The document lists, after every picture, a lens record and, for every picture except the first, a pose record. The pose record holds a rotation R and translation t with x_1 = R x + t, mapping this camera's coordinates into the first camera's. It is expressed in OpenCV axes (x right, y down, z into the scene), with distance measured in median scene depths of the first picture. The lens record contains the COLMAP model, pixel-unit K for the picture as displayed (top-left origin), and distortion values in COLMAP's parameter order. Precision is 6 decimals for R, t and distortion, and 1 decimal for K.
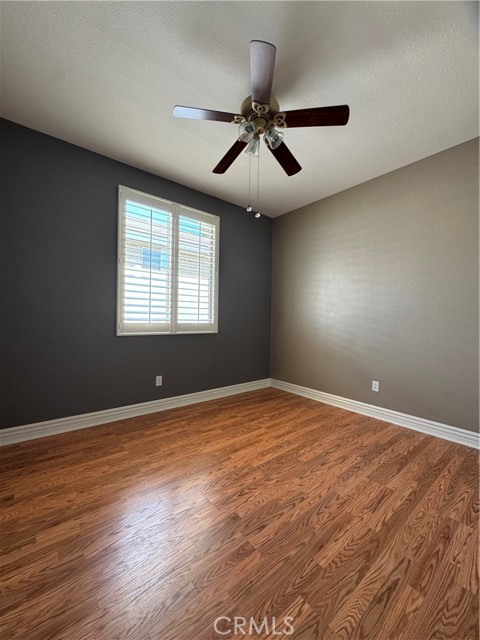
lens RADIAL K [[256.6, 0, 239.0], [0, 256.6, 321.2], [0, 0, 1]] dist [-0.004966, 0.001200]
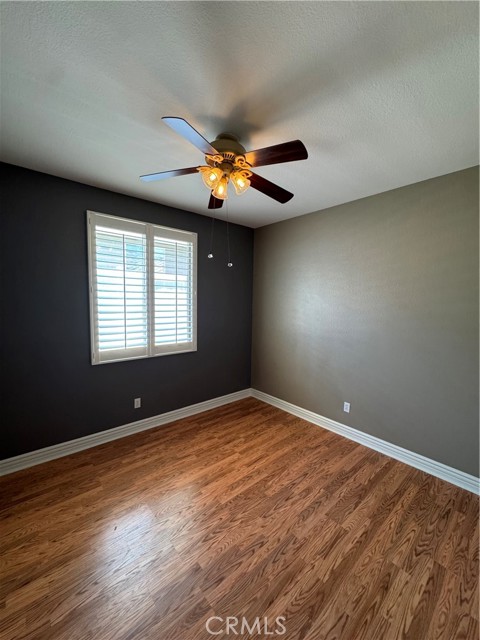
lens RADIAL K [[256.6, 0, 239.3], [0, 256.6, 320.4], [0, 0, 1]] dist [-0.004966, 0.001200]
pose [[0.999622, -0.001873, 0.027437, 0.097564], [-0.000157, 0.997271, 0.073825, -0.256048], [-0.027500, -0.073801, 0.996894, -0.002465]]
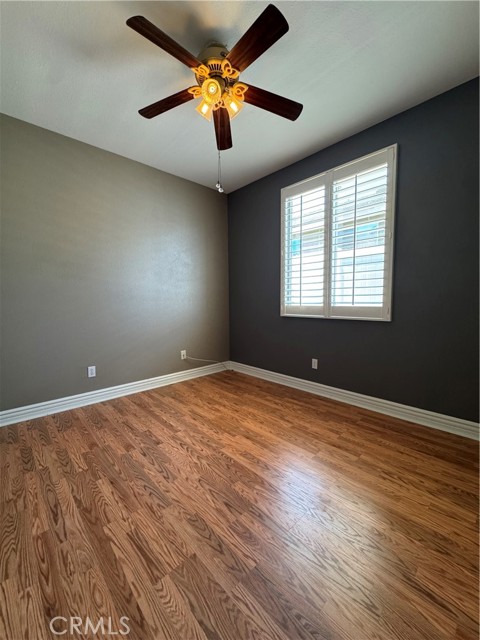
lens RADIAL K [[256.6, 0, 240.9], [0, 256.6, 319.8], [0, 0, 1]] dist [-0.004966, 0.001200]
pose [[0.073792, 0.058653, -0.995547, 0.980859], [-0.002771, 0.998277, 0.058608, 0.005084], [0.997270, -0.001567, 0.073828, 0.960150]]
